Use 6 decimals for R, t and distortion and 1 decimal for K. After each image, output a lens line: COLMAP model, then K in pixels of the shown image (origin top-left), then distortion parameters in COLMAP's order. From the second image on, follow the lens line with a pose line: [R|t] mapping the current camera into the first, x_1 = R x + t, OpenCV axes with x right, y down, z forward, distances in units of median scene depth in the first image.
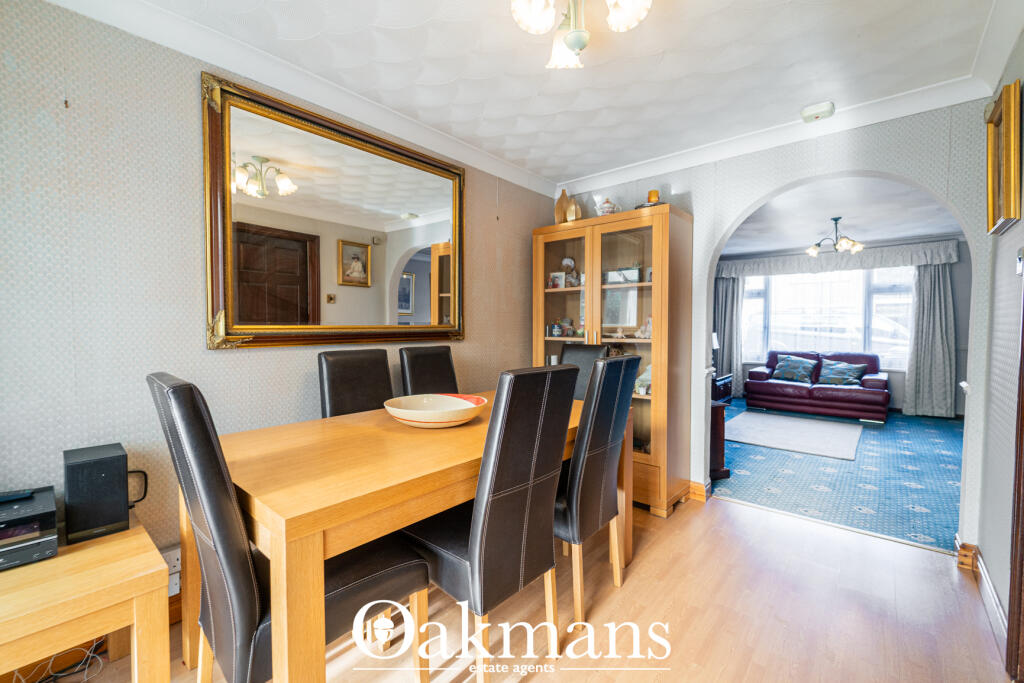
lens RADIAL K [[427.2, 0, 514.0], [0, 427.2, 334.7], [0, 0, 1]] dist [0.000370, -0.000260]
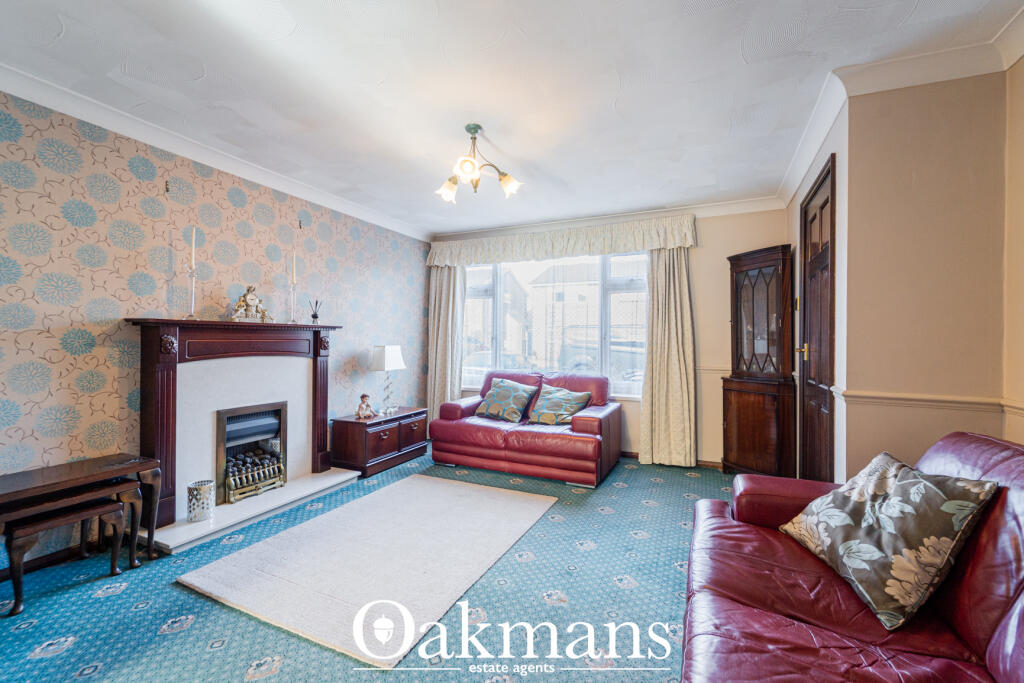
lens RADIAL K [[427.2, 0, 512.0], [0, 427.2, 334.4], [0, 0, 1]] dist [0.000370, -0.000260]
pose [[0.960478, 0.009739, 0.278186, 0.509359], [0.000915, 0.999272, -0.038142, 0.004250], [-0.278355, 0.036889, 0.959770, 0.375925]]
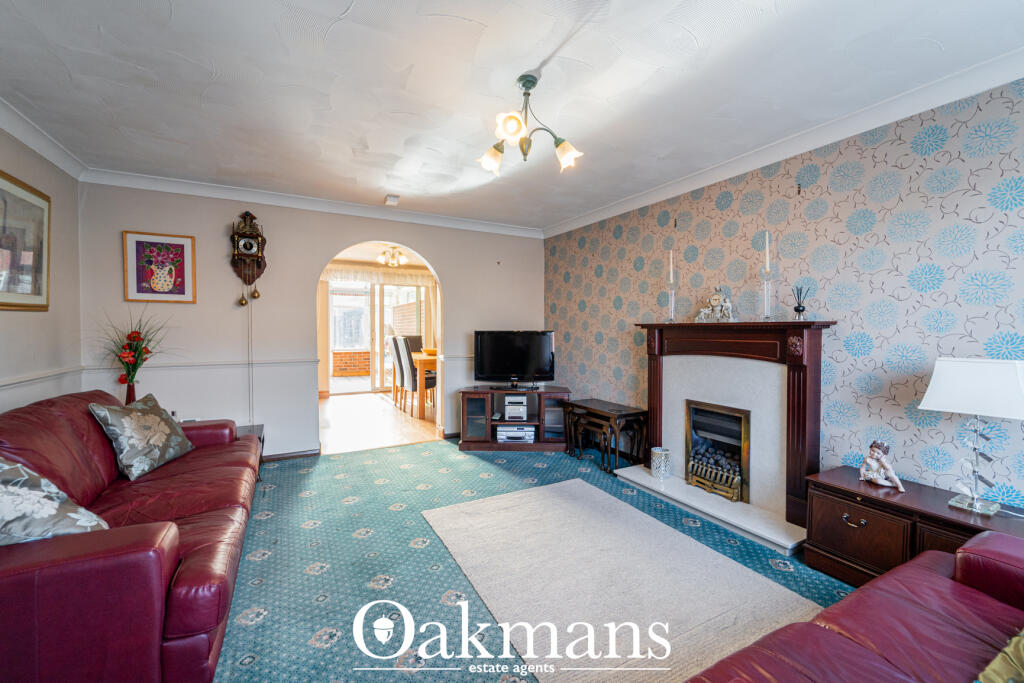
lens RADIAL K [[427.2, 0, 514.9], [0, 427.2, 344.0], [0, 0, 1]] dist [0.000370, -0.000260]
pose [[-0.367332, 0.025281, -0.929746, 0.892931], [-0.033064, 0.998644, 0.040218, -0.014995], [0.929502, 0.045514, -0.365998, 0.878613]]
